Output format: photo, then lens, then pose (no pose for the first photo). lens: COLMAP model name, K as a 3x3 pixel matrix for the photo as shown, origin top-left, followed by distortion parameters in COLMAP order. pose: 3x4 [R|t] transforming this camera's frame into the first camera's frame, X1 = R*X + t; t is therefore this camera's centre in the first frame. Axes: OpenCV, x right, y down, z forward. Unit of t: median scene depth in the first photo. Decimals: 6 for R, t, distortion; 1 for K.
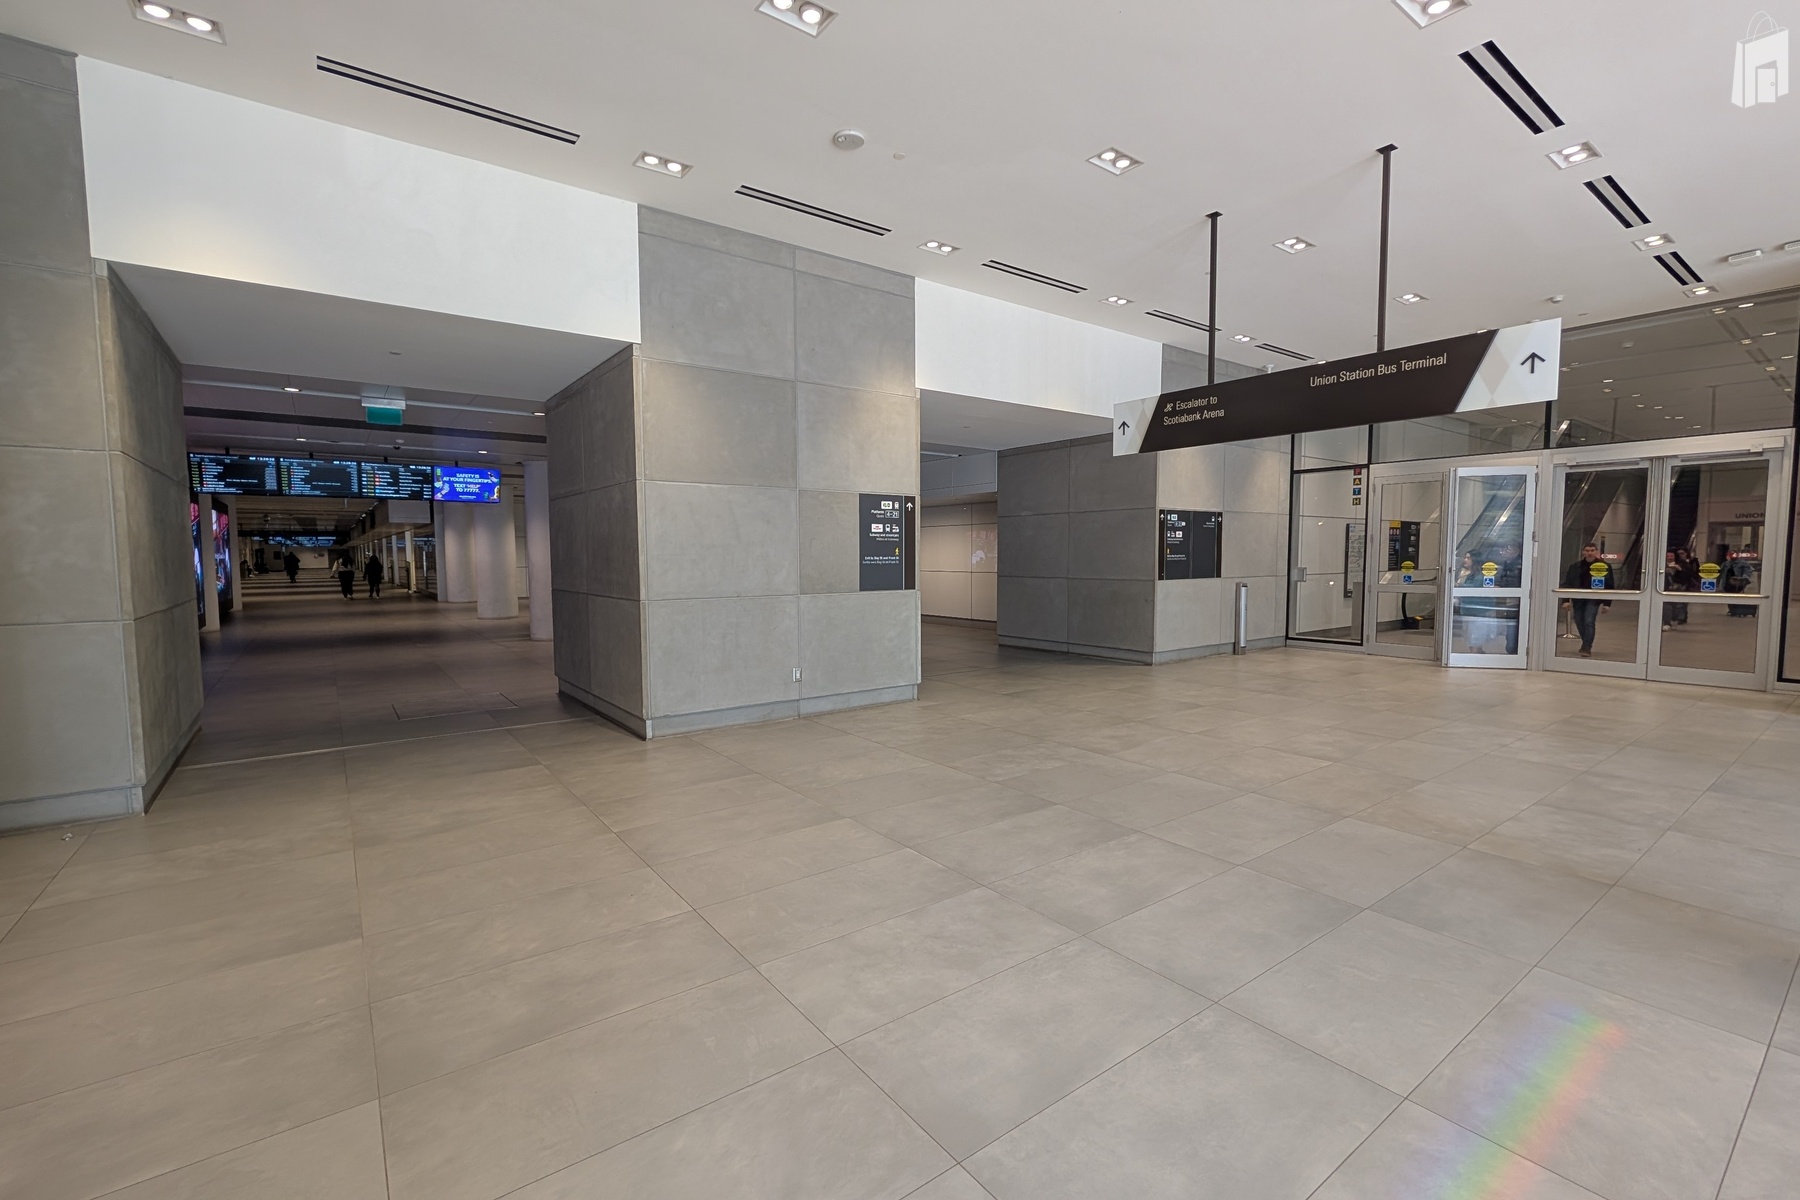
lens RADIAL K [[774.1, 0, 901.3], [0, 774.1, 608.6], [0, 0, 1]] dist [-0.000046, -0.000390]
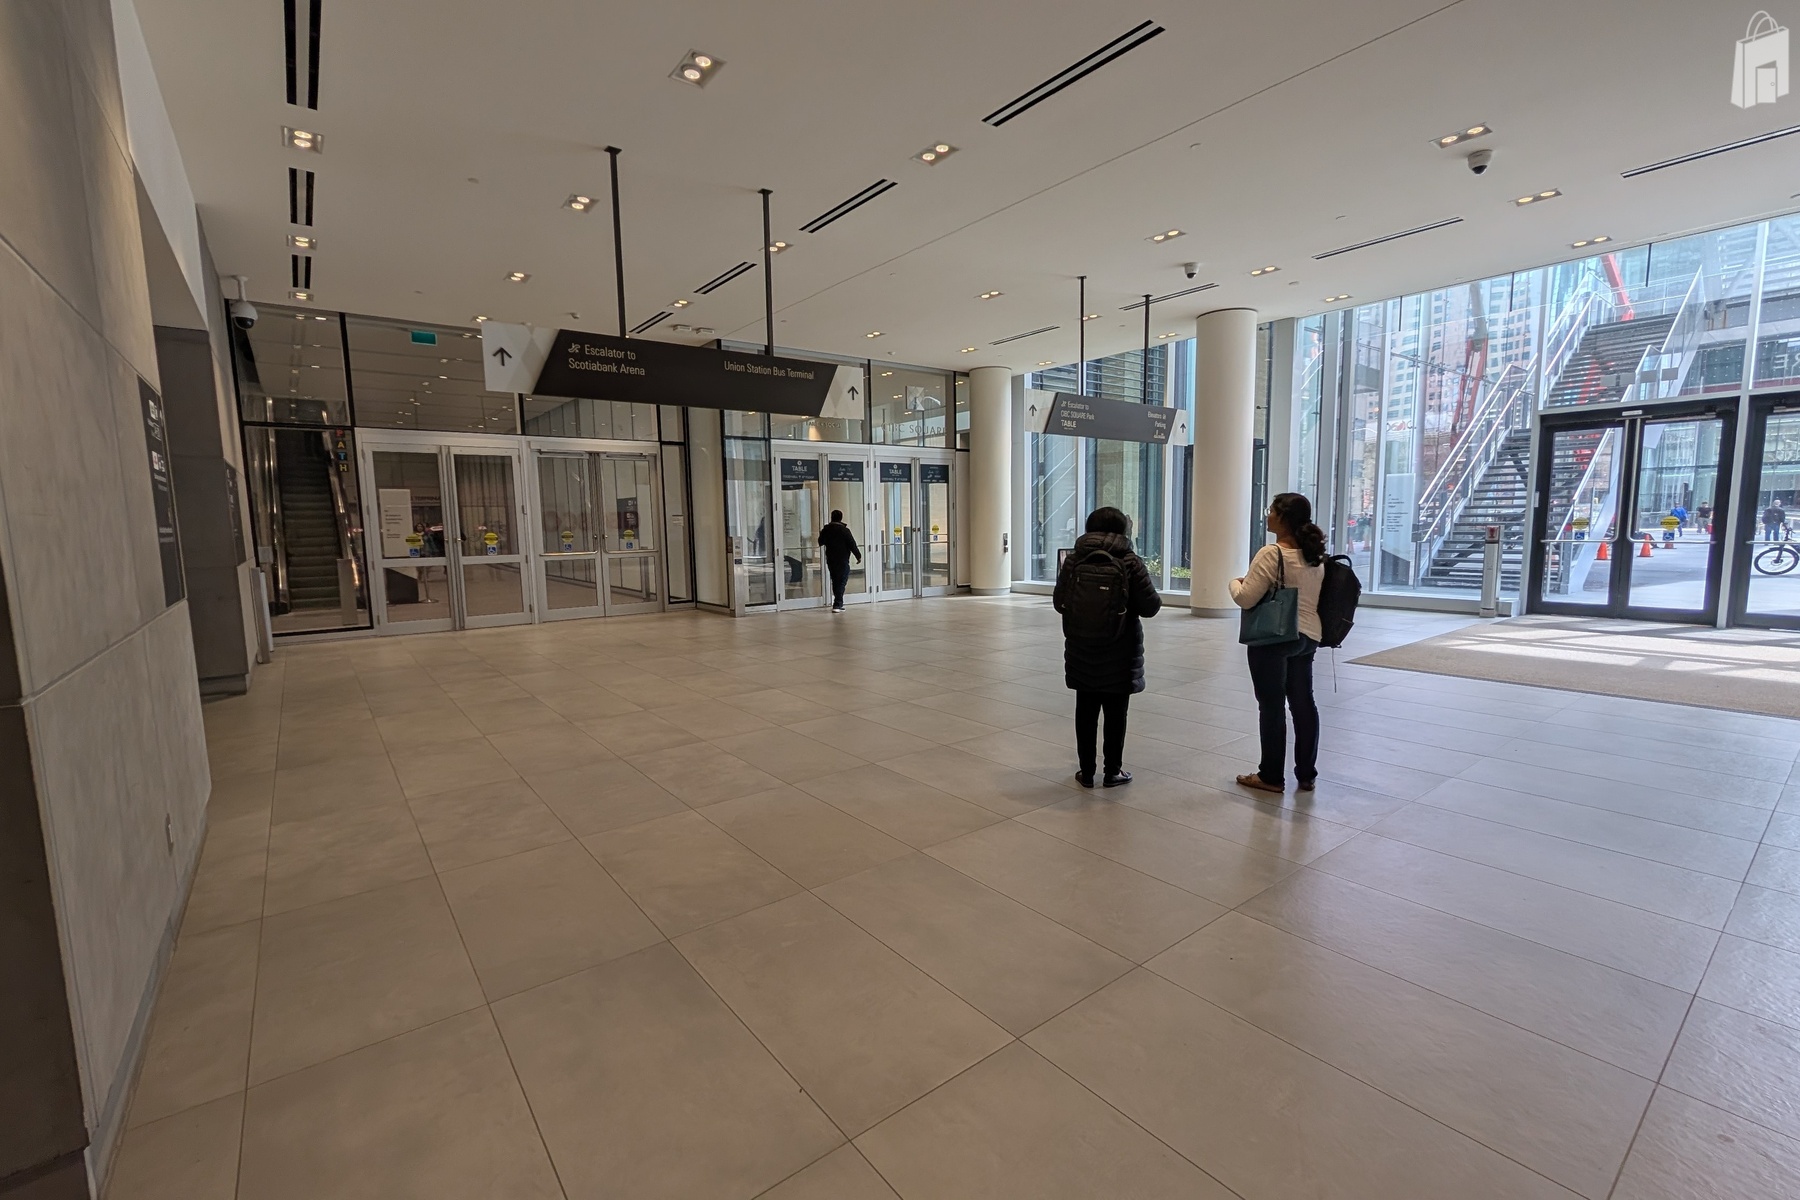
lens RADIAL K [[774.1, 0, 901.3], [0, 774.1, 608.6], [0, 0, 1]] dist [-0.000046, -0.000390]
pose [[-0.021392, -0.110458, 0.993651, -0.507161], [0.087409, 0.989865, 0.111919, -0.036202], [-0.995943, 0.089248, -0.011520, 0.627961]]
